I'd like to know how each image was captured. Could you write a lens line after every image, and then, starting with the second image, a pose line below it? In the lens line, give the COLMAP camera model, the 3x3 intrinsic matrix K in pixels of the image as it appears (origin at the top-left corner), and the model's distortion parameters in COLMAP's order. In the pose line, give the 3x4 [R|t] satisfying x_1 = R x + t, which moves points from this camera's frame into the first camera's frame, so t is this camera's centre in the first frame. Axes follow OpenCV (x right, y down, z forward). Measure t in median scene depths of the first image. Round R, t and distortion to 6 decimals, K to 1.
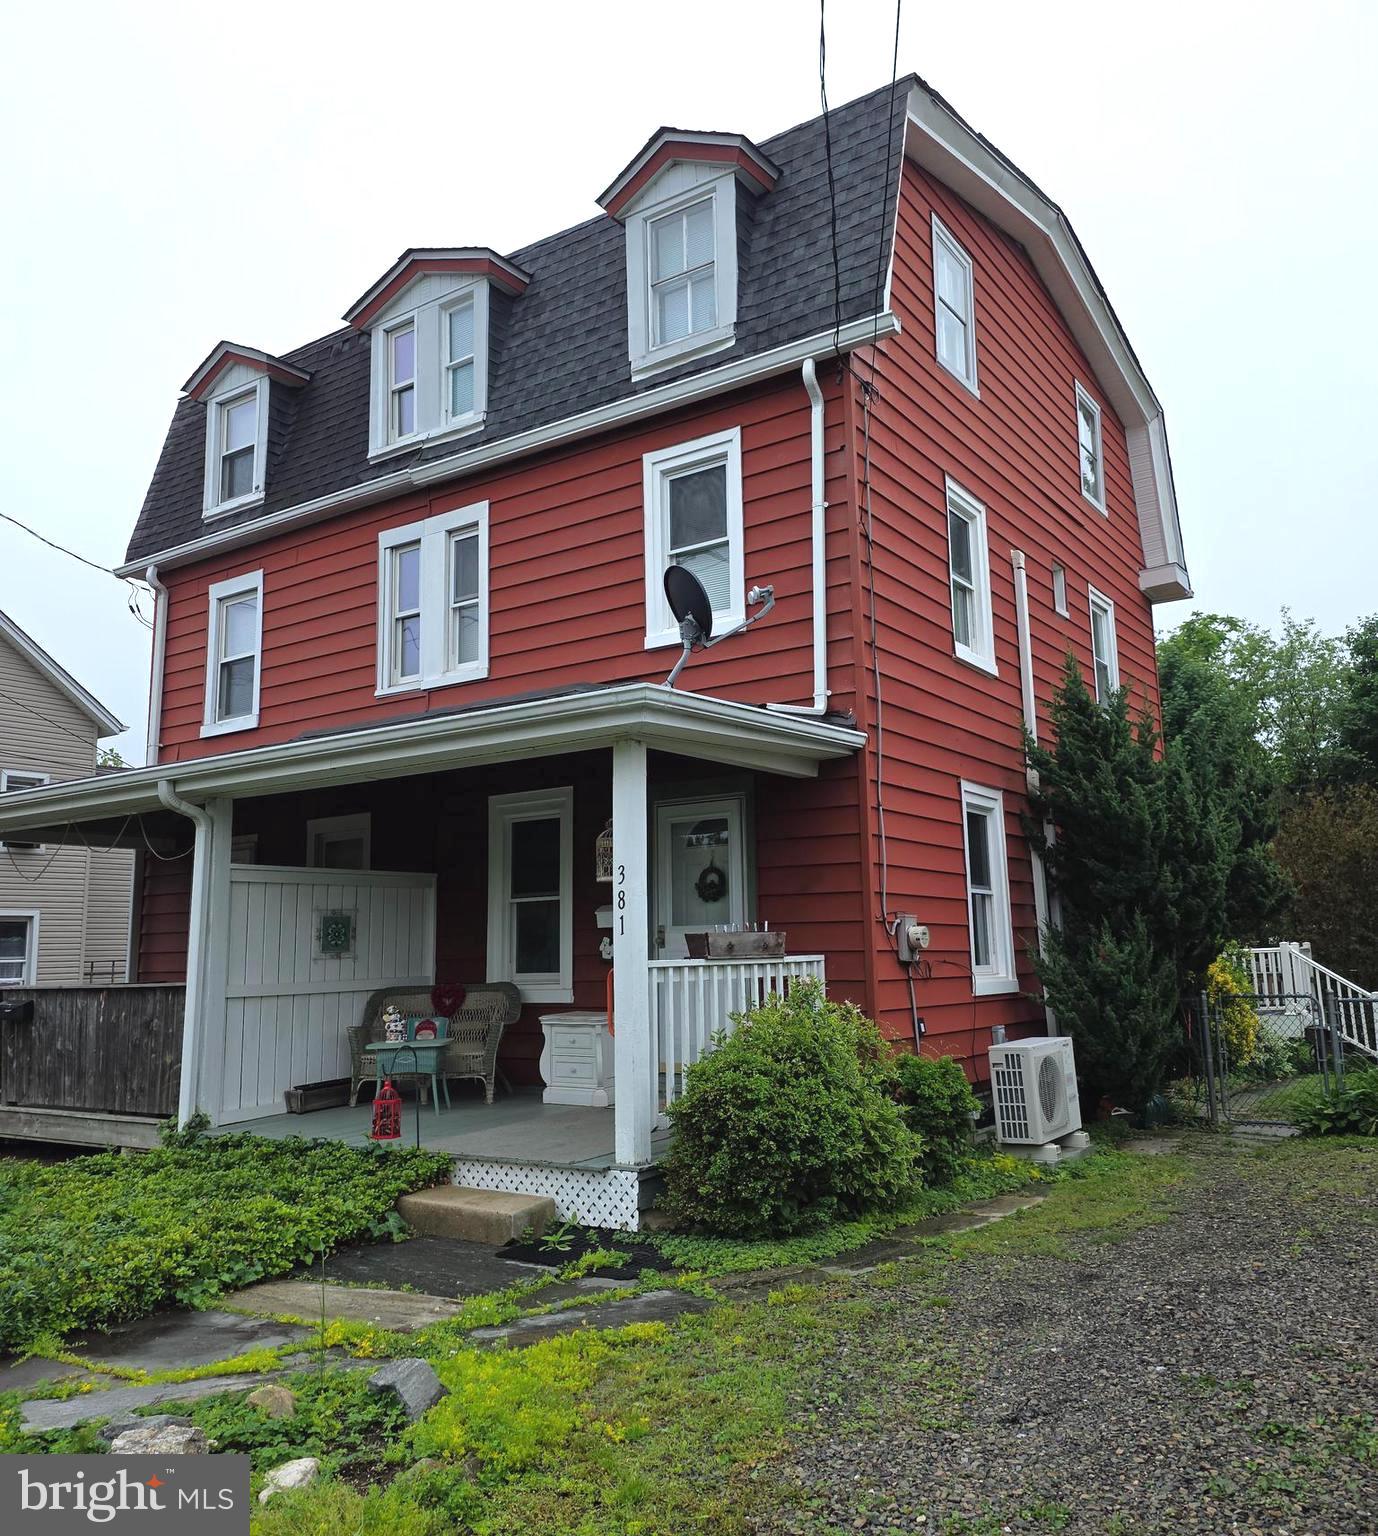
lens RADIAL K [[1228.3, 0, 689.0], [0, 1228.3, 768.0], [0, 0, 1]] dist [0.085625, -0.083427]
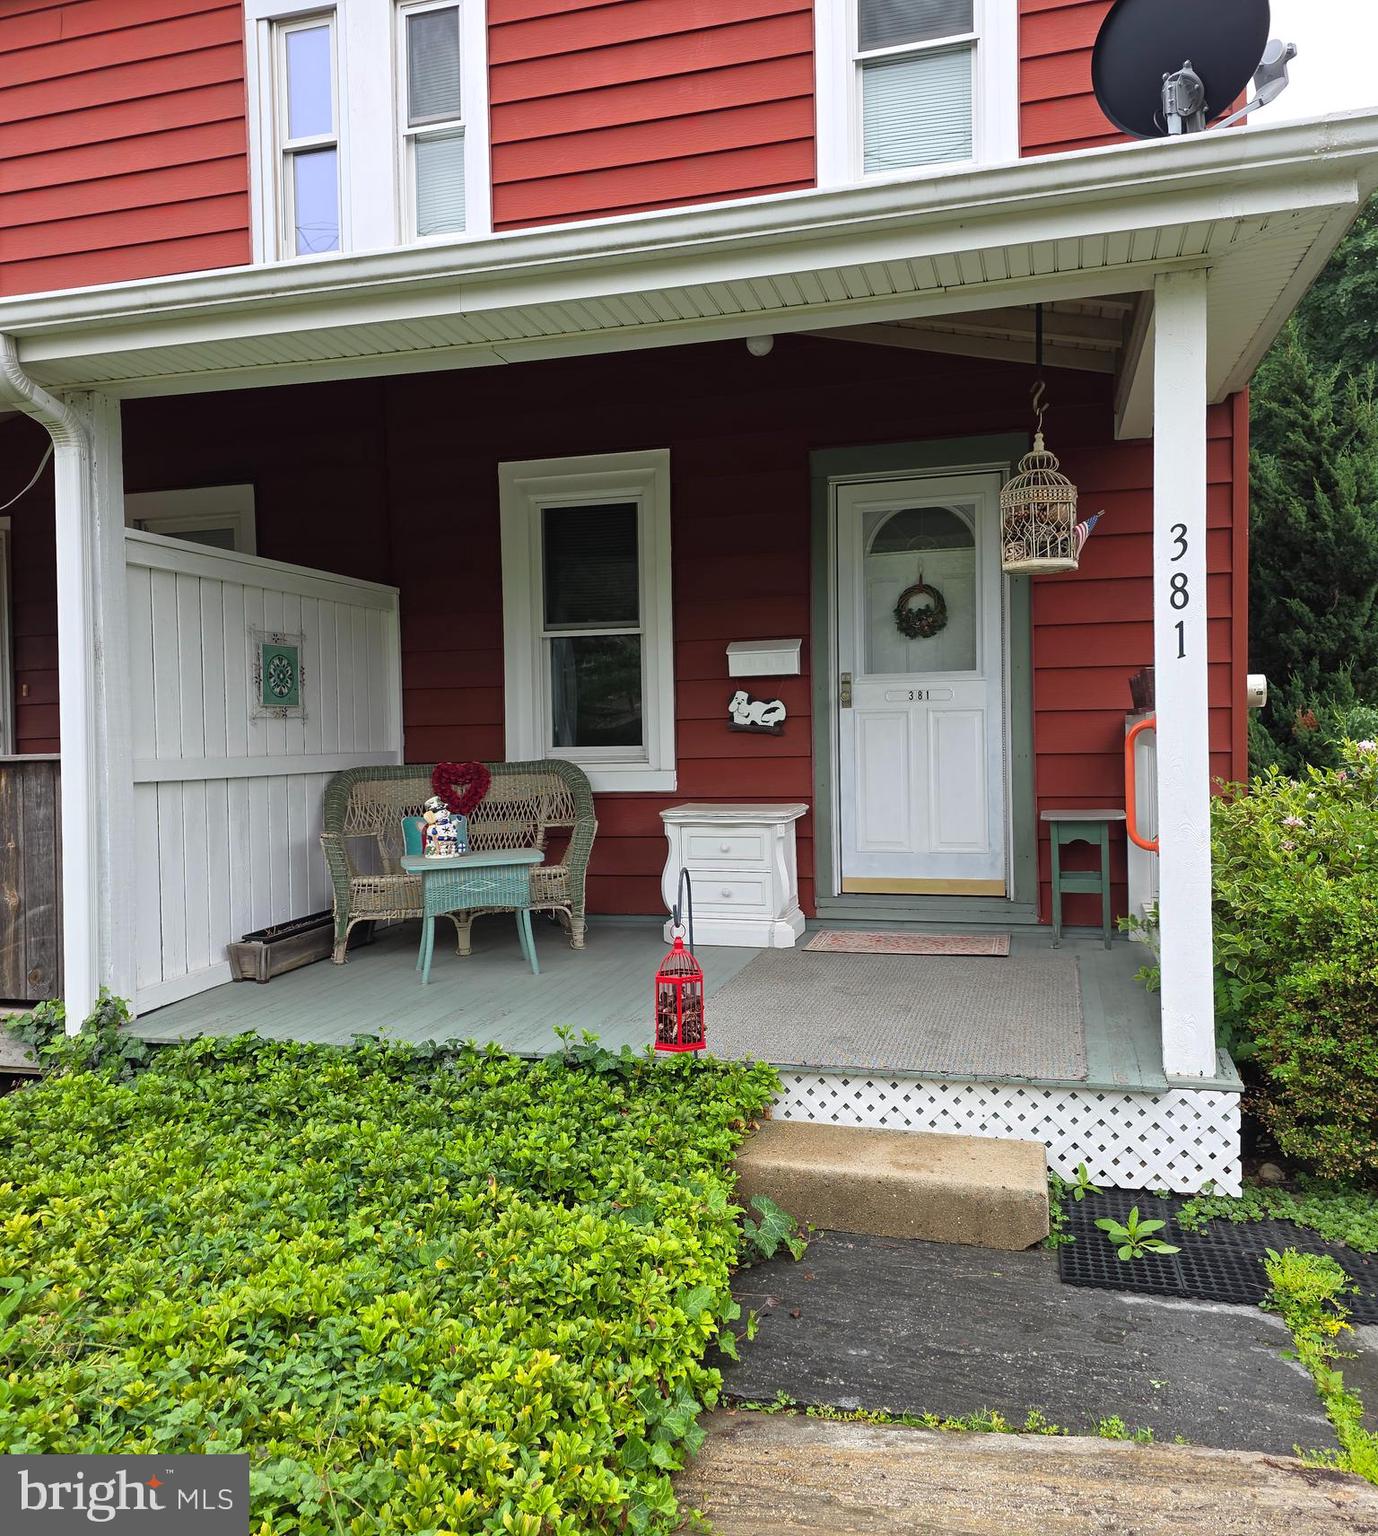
lens RADIAL K [[1228.3, 0, 689.0], [0, 1228.3, 768.0], [0, 0, 1]] dist [0.085625, -0.083427]
pose [[0.946714, -0.004261, 0.322049, -0.308423], [-0.049329, 0.986197, 0.158057, 0.080521], [-0.318277, -0.165521, 0.933436, 0.417873]]
